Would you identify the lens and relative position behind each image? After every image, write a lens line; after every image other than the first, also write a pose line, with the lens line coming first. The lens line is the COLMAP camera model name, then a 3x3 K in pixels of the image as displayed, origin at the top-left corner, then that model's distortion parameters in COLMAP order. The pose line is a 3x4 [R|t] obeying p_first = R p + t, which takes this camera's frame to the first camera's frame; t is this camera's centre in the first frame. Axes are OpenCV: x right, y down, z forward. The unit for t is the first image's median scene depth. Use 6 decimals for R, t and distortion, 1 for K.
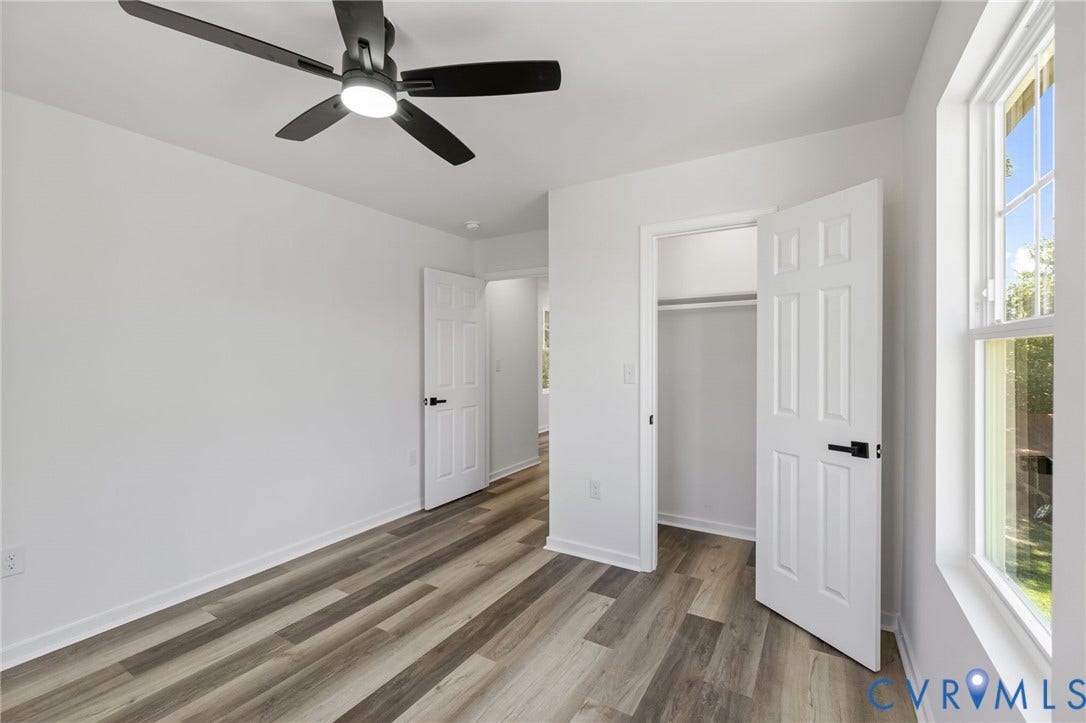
lens RADIAL K [[474.8, 0, 525.0], [0, 474.8, 353.9], [0, 0, 1]] dist [0.003003, 0.001067]
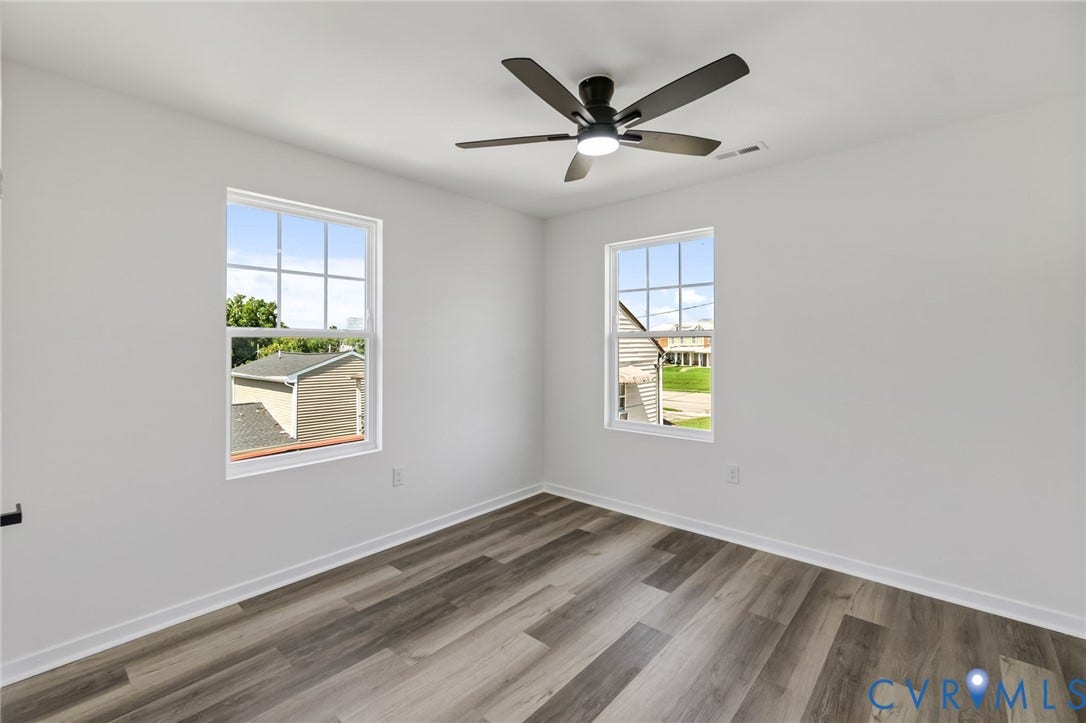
lens RADIAL K [[474.8, 0, 524.1], [0, 474.8, 343.3], [0, 0, 1]] dist [0.003003, 0.001067]
pose [[-0.983792, -0.002740, 0.179290, -0.250365], [-0.003795, 0.999977, -0.005540, -0.000460], [-0.179271, -0.006131, -0.983781, 1.632509]]
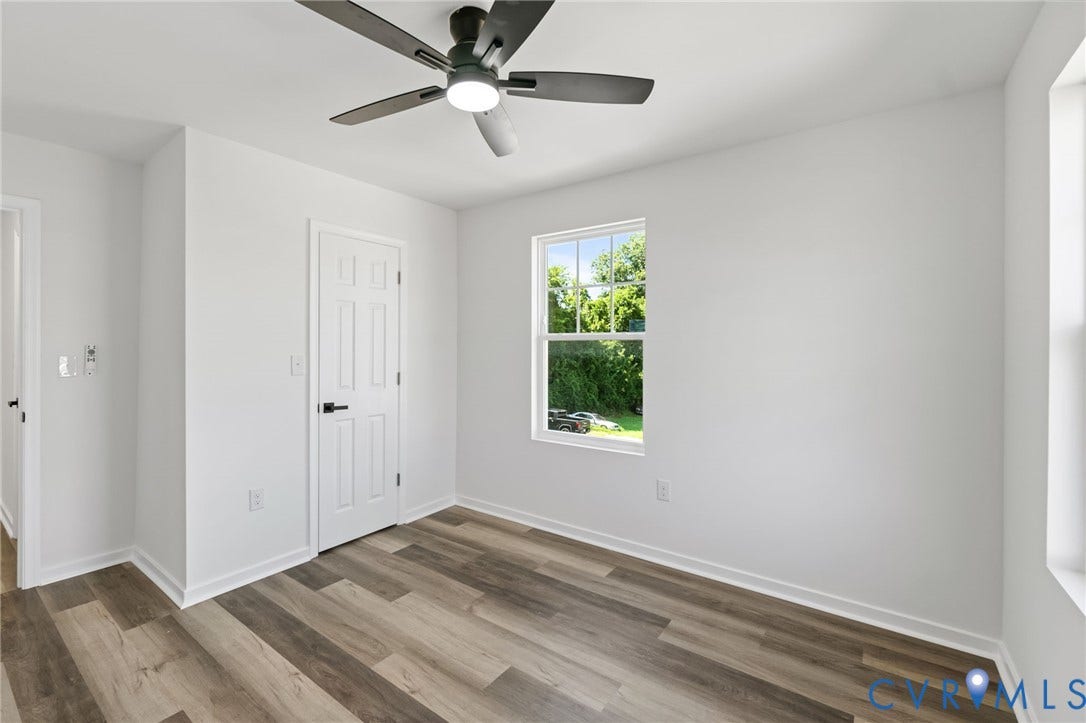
lens RADIAL K [[474.8, 0, 540.2], [0, 474.8, 353.7], [0, 0, 1]] dist [0.003003, 0.001067]
pose [[0.073192, -0.022970, 0.997053, -0.932250], [-0.005808, 0.999708, 0.023458, -0.013253], [-0.997301, -0.007508, 0.073037, 0.560289]]
